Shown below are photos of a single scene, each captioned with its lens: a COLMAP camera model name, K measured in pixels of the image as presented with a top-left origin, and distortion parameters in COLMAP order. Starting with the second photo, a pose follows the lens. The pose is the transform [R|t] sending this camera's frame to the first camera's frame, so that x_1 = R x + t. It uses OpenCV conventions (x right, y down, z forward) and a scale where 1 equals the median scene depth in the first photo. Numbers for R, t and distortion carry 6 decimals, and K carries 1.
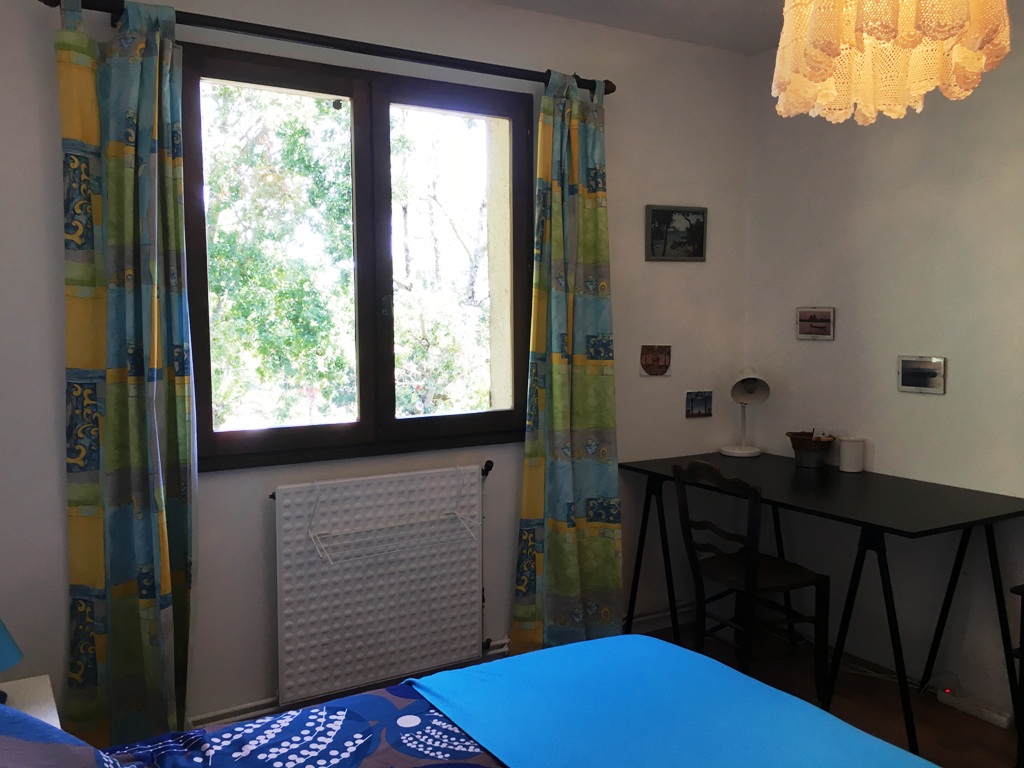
lens RADIAL K [[850.8, 0, 512.0], [0, 850.8, 384.0], [0, 0, 1]] dist [-0.001519, -0.003001]
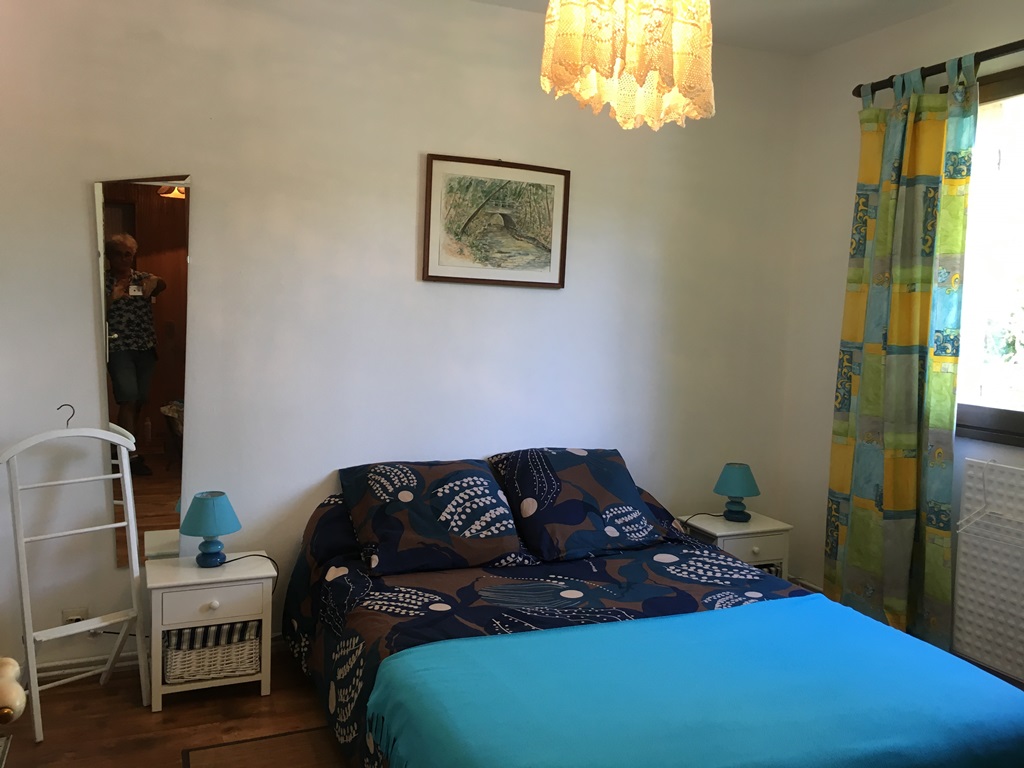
lens RADIAL K [[850.8, 0, 512.0], [0, 850.8, 384.0], [0, 0, 1]] dist [-0.001519, -0.003001]
pose [[-0.131945, 0.096530, -0.986546, 1.303913], [-0.098536, 0.989040, 0.109953, -0.061843], [0.986347, 0.111718, -0.120987, 0.754187]]
